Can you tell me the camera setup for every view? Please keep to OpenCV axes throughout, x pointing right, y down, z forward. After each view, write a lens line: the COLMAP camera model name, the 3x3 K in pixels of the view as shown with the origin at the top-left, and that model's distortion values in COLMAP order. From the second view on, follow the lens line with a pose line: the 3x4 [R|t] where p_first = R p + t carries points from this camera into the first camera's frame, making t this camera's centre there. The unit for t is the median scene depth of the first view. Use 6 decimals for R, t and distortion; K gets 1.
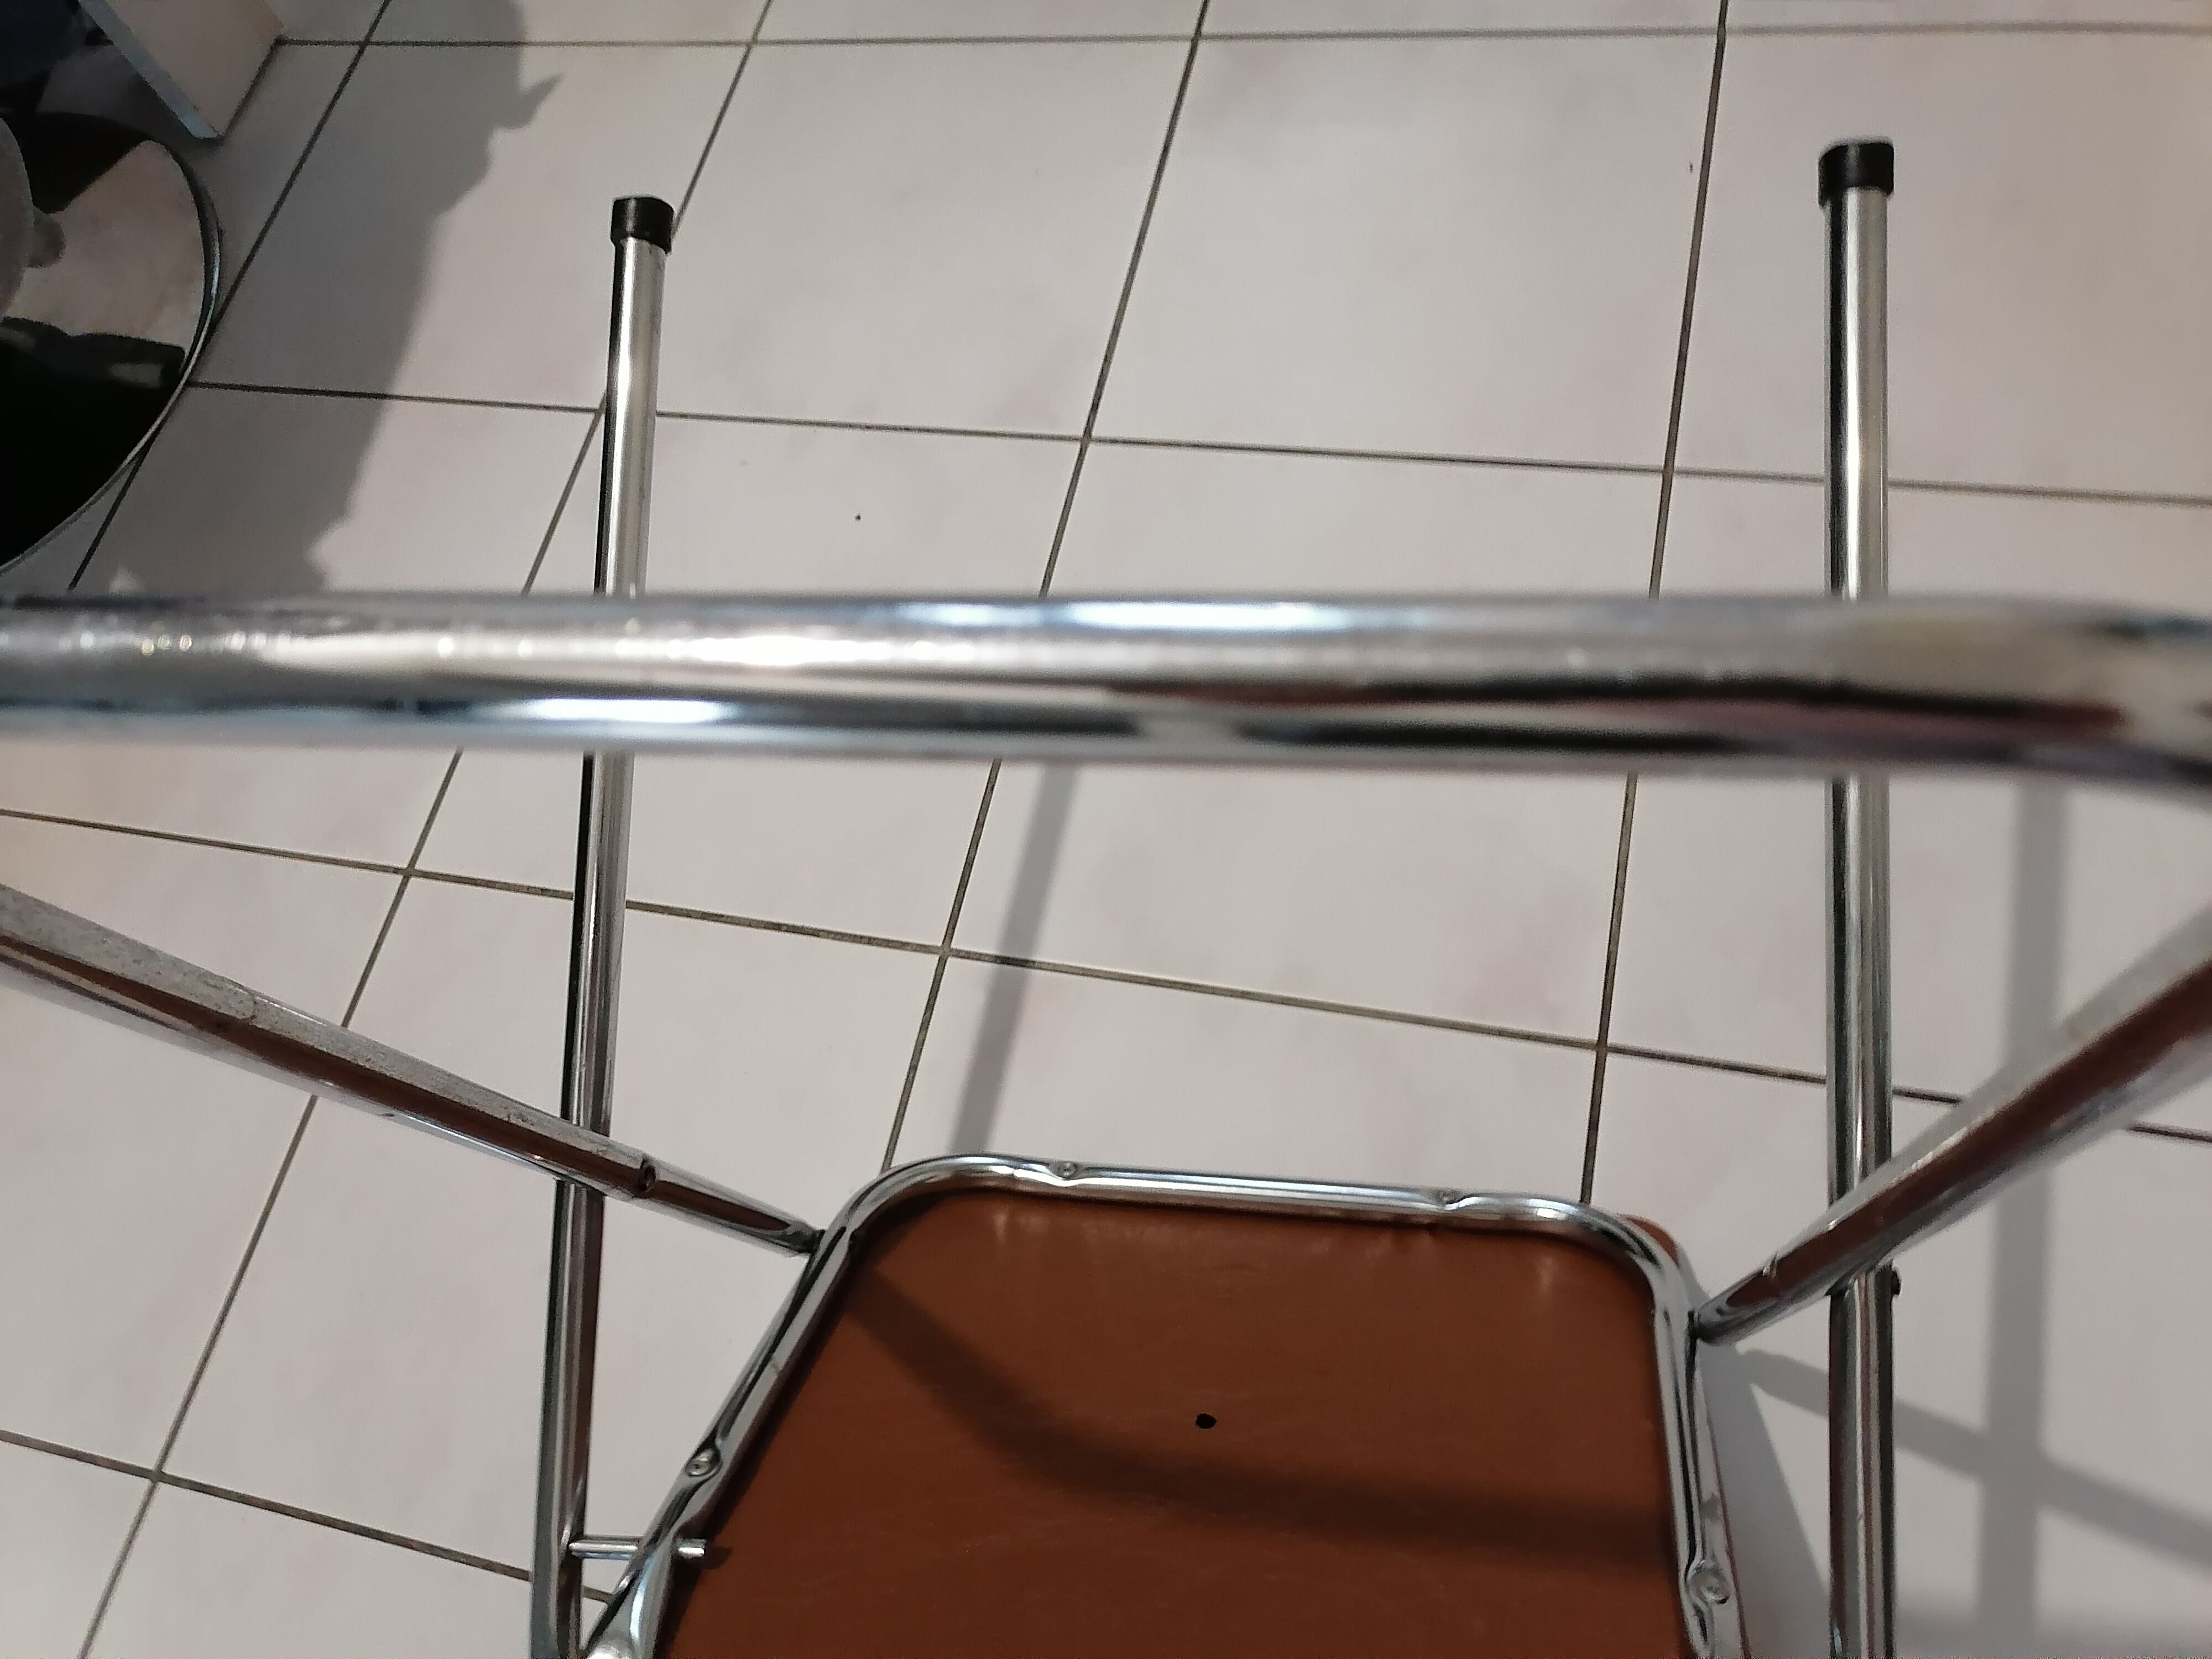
lens RADIAL K [[1680.8, 0, 1102.1], [0, 1680.8, 839.7], [0, 0, 1]] dist [0.031982, 0.007526]
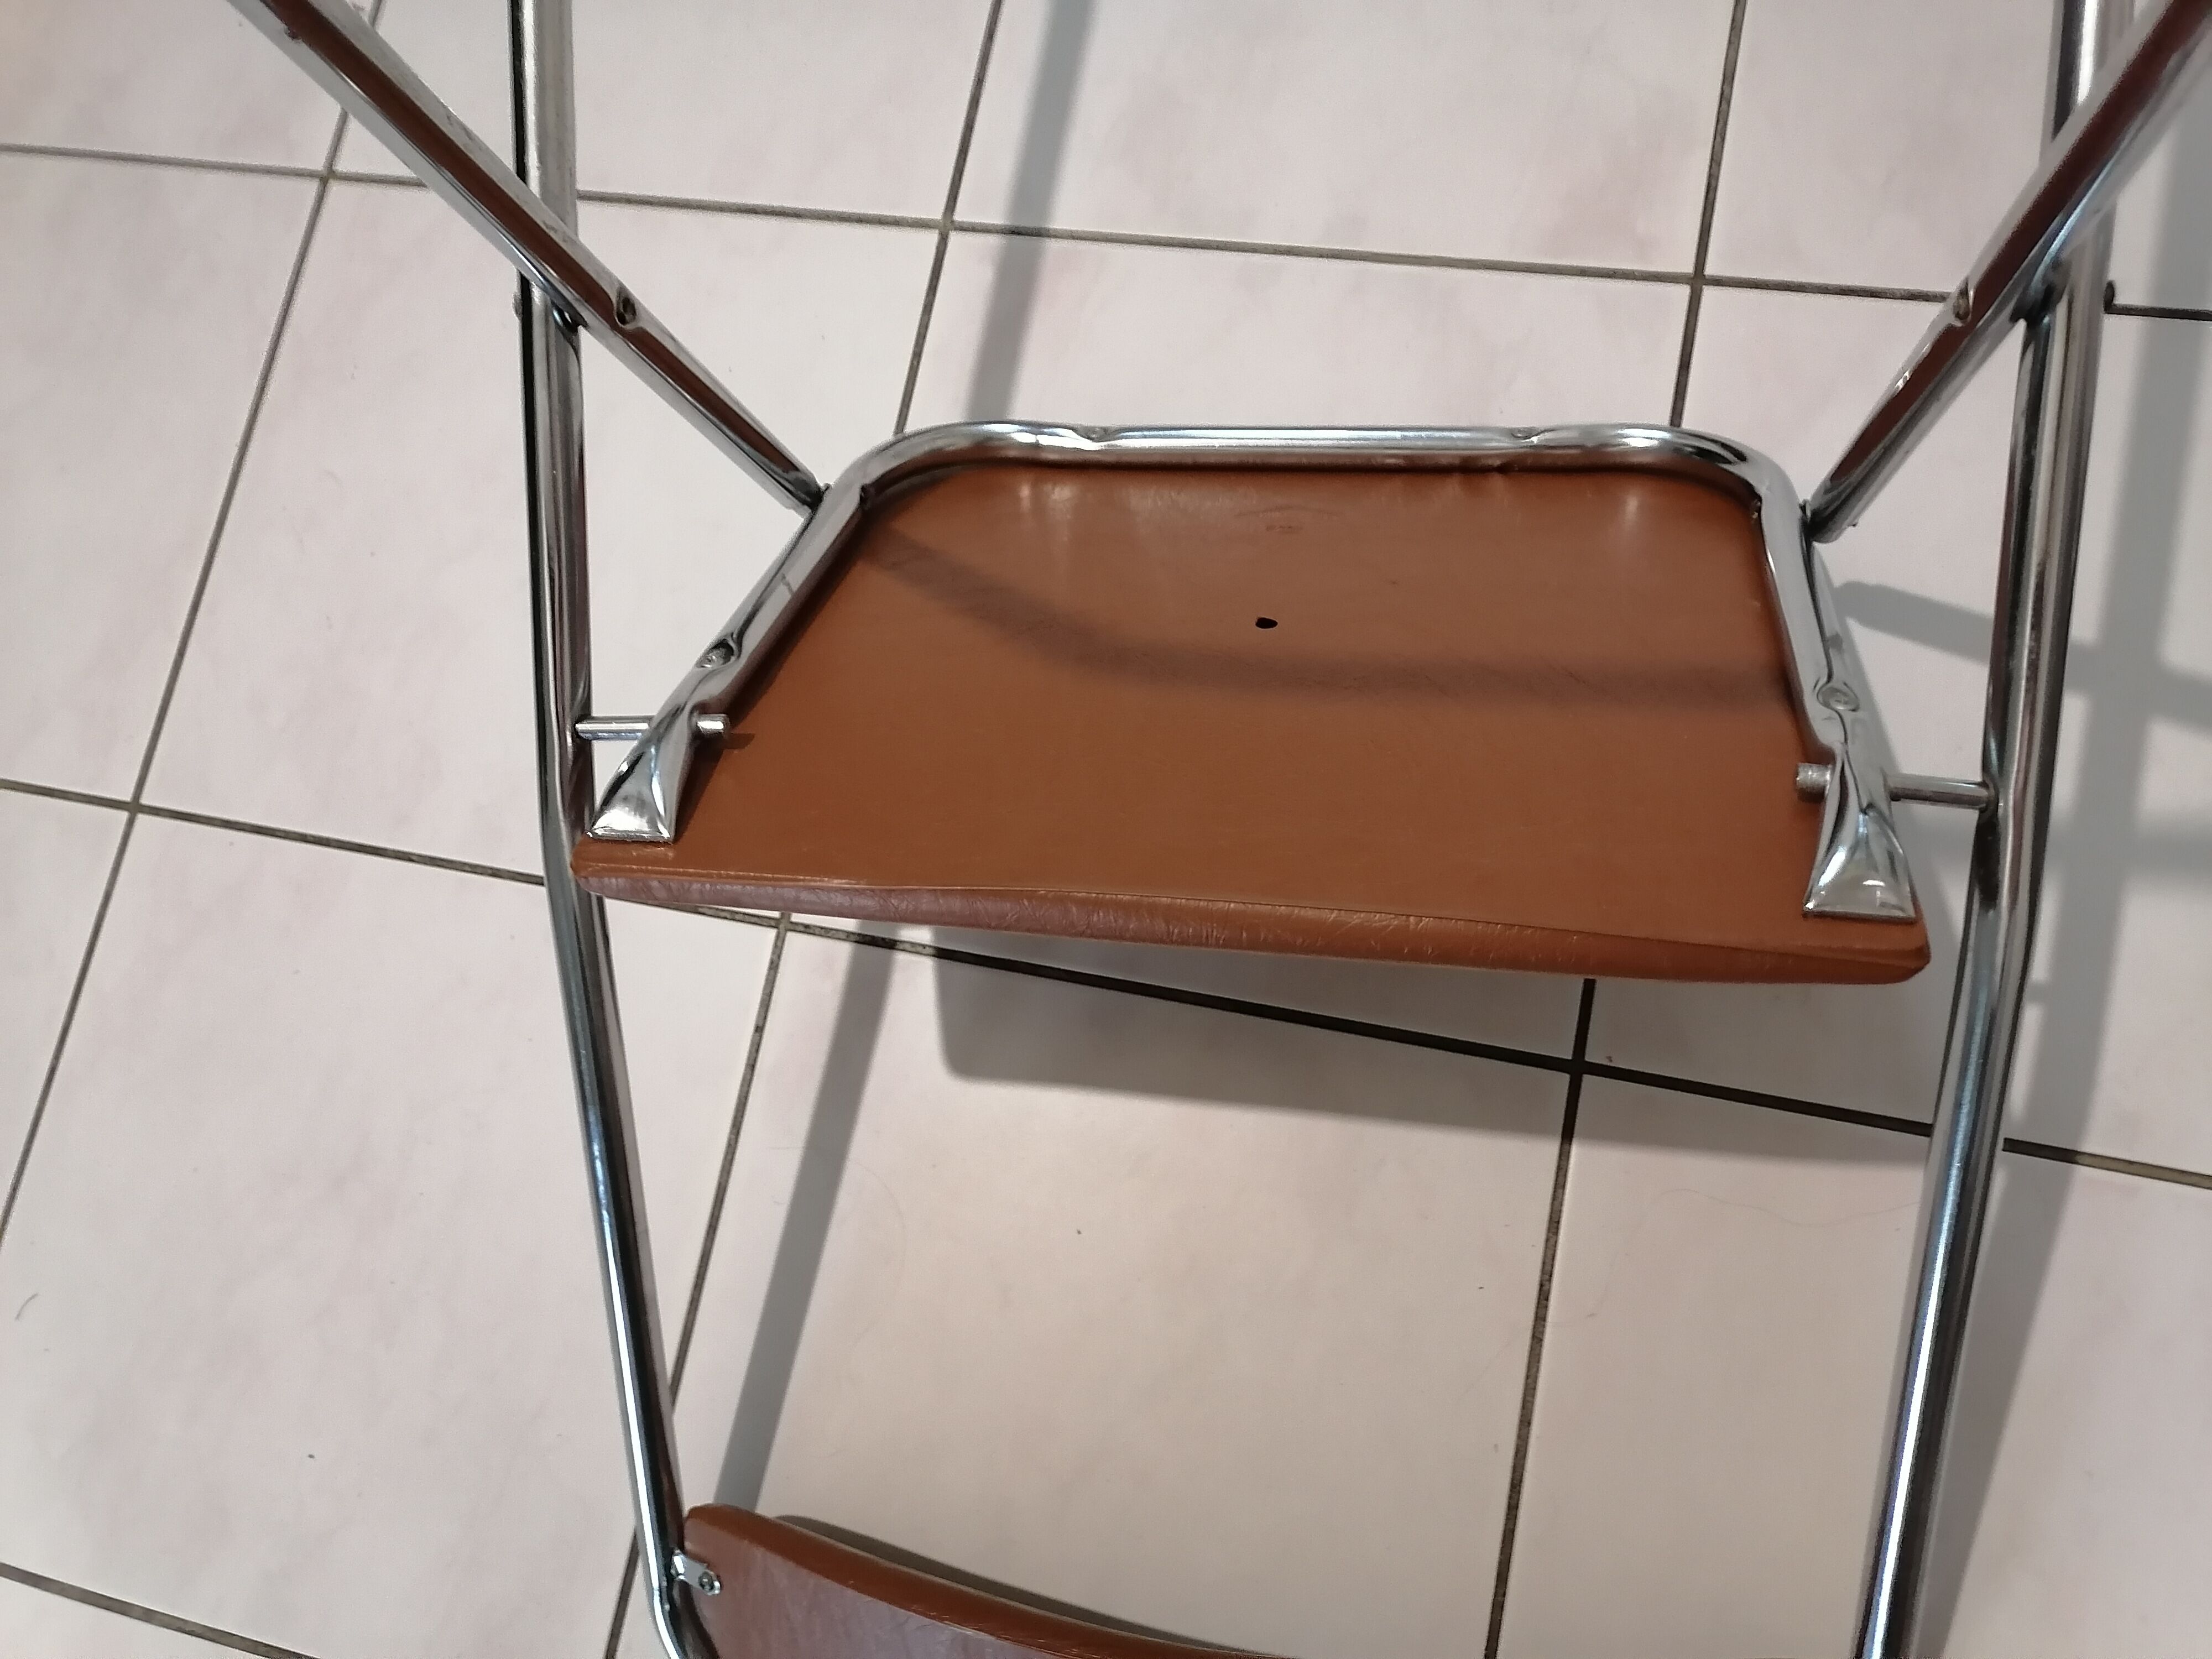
lens RADIAL K [[1680.8, 0, 1102.1], [0, 1680.8, 839.7], [0, 0, 1]] dist [0.031982, 0.007526]
pose [[0.999703, -0.020871, 0.012569, -0.033599], [0.017704, 0.976719, 0.213792, 0.216814], [-0.016738, -0.213506, 0.976798, 0.075507]]
